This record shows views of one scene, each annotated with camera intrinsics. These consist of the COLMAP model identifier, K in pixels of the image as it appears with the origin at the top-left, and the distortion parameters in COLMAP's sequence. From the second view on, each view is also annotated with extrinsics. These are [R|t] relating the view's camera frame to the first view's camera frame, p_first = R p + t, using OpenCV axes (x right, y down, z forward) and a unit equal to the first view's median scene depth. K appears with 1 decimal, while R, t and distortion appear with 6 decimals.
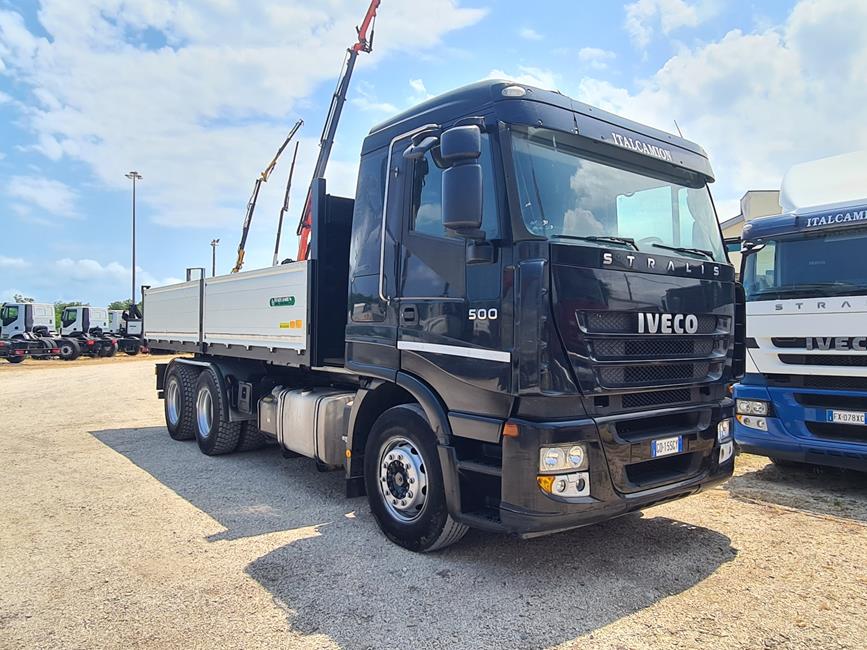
lens RADIAL K [[620.8, 0, 437.4], [0, 620.8, 326.0], [0, 0, 1]] dist [-0.003546, 0.007771]
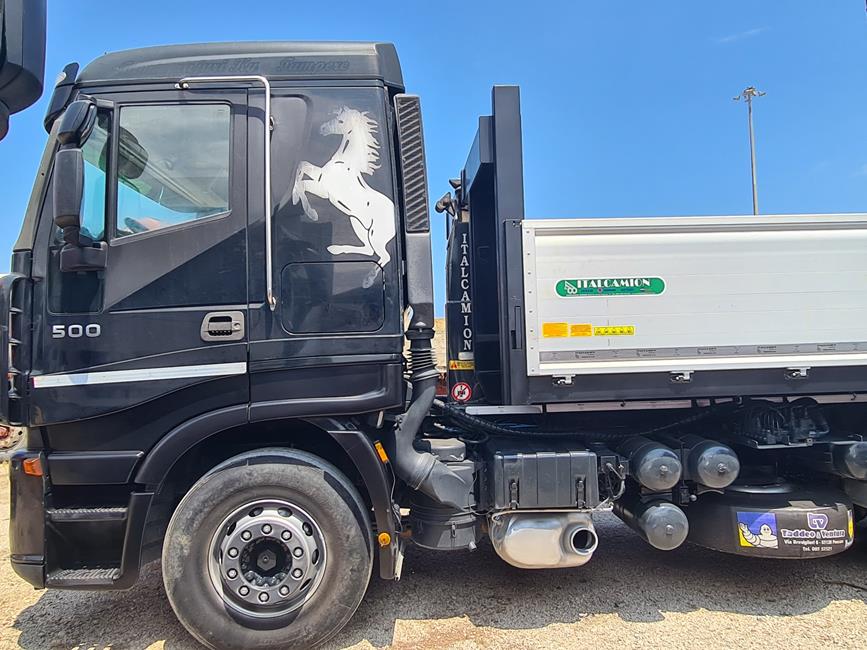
lens RADIAL K [[650.3, 0, 432.2], [0, 650.3, 324.8], [0, 0, 1]] dist [-0.010319, -0.002706]
pose [[0.606983, 0.004488, 0.794702, -0.840781], [0.025788, 0.999346, -0.025340, 0.004355], [-0.794296, 0.035875, 0.606471, 0.824986]]
